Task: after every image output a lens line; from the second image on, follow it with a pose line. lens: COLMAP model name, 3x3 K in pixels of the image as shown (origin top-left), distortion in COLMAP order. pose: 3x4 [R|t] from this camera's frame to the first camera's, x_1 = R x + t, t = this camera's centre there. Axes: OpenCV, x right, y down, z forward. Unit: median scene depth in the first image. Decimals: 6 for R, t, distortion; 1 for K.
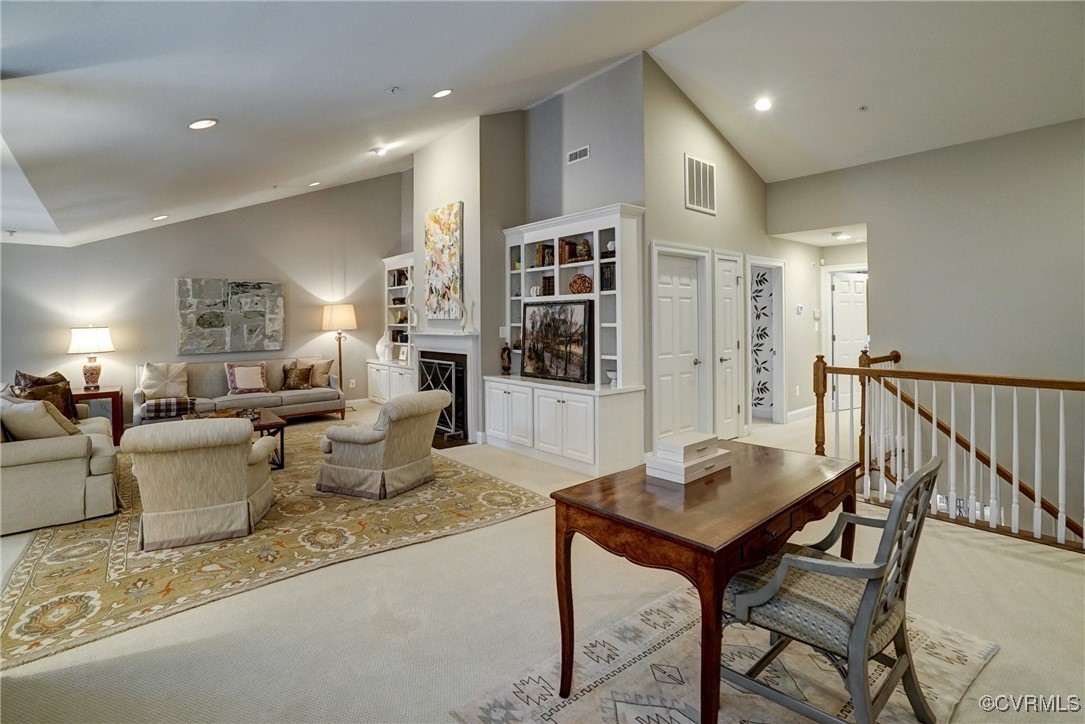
lens RADIAL K [[519.7, 0, 538.9], [0, 519.7, 321.3], [0, 0, 1]] dist [-0.057271, 0.020142]
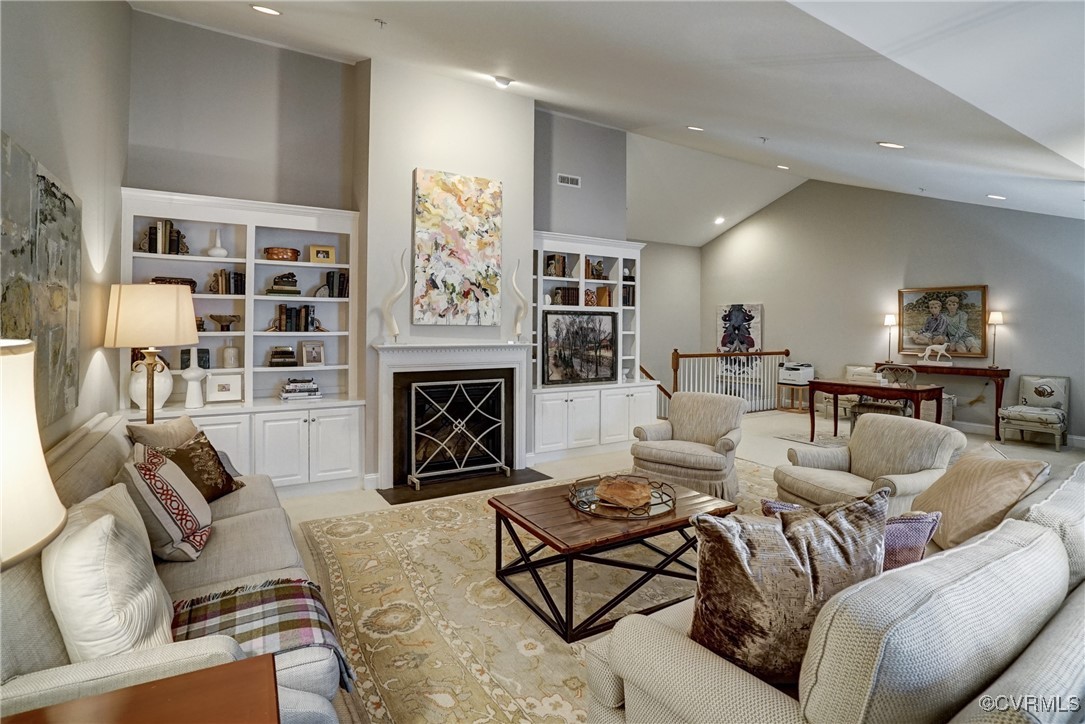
lens RADIAL K [[519.7, 0, 538.9], [0, 519.7, 321.3], [0, 0, 1]] dist [-0.057271, 0.020142]
pose [[0.159595, 0.017509, 0.987027, -1.003044], [-0.009418, 0.999824, -0.016213, 0.001294], [-0.987138, -0.006709, 0.159732, 0.856080]]
